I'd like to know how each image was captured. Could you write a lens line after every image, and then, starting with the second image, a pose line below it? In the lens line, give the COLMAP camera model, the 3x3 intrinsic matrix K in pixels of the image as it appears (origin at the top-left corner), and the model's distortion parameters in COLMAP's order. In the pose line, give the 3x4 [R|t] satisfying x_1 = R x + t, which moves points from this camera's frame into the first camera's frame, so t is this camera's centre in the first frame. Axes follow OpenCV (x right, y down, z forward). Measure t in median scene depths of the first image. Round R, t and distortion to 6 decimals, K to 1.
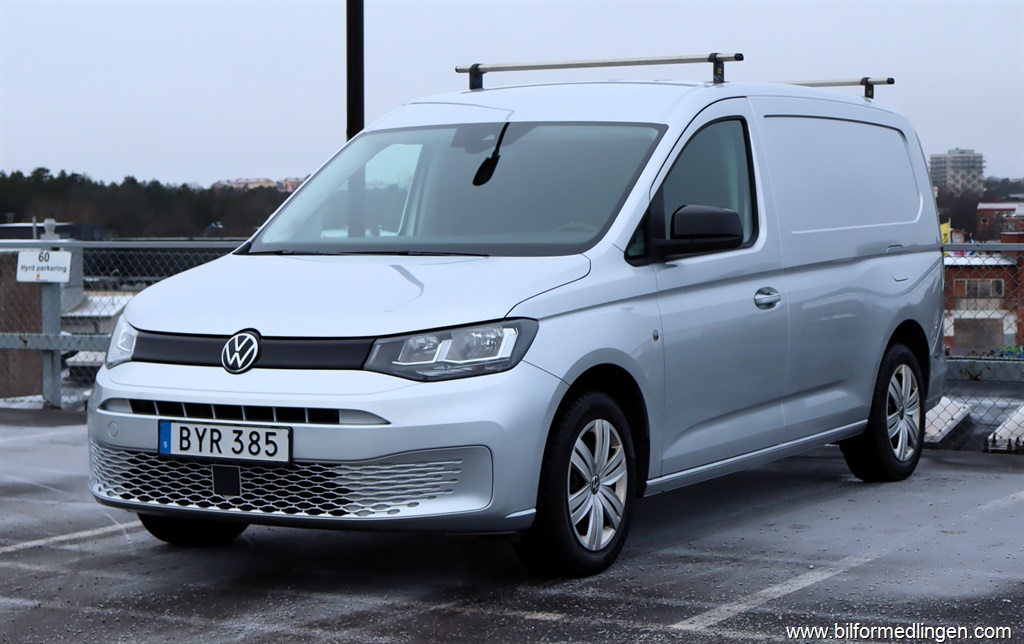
lens RADIAL K [[2210.0, 0, 512.0], [0, 2210.0, 322.0], [0, 0, 1]] dist [0.006875, 0.146865]
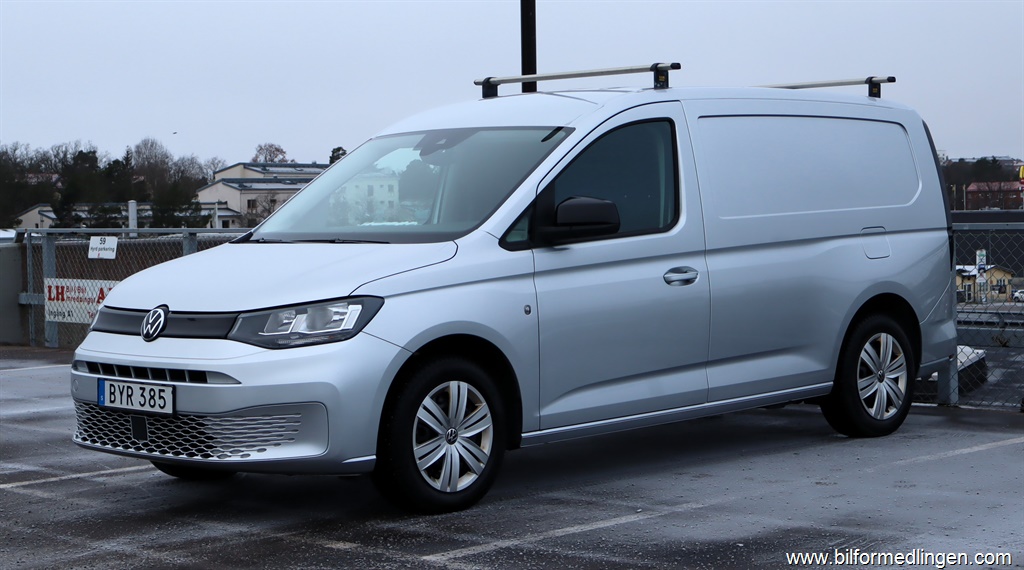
lens RADIAL K [[1927.9, 0, 512.0], [0, 1927.9, 285.0], [0, 0, 1]] dist [-0.007014, -0.045465]
pose [[0.966968, -0.002958, -0.254882, 0.345817], [0.002692, 0.999995, -0.001396, -0.006051], [0.254885, 0.000664, 0.966971, 0.011672]]
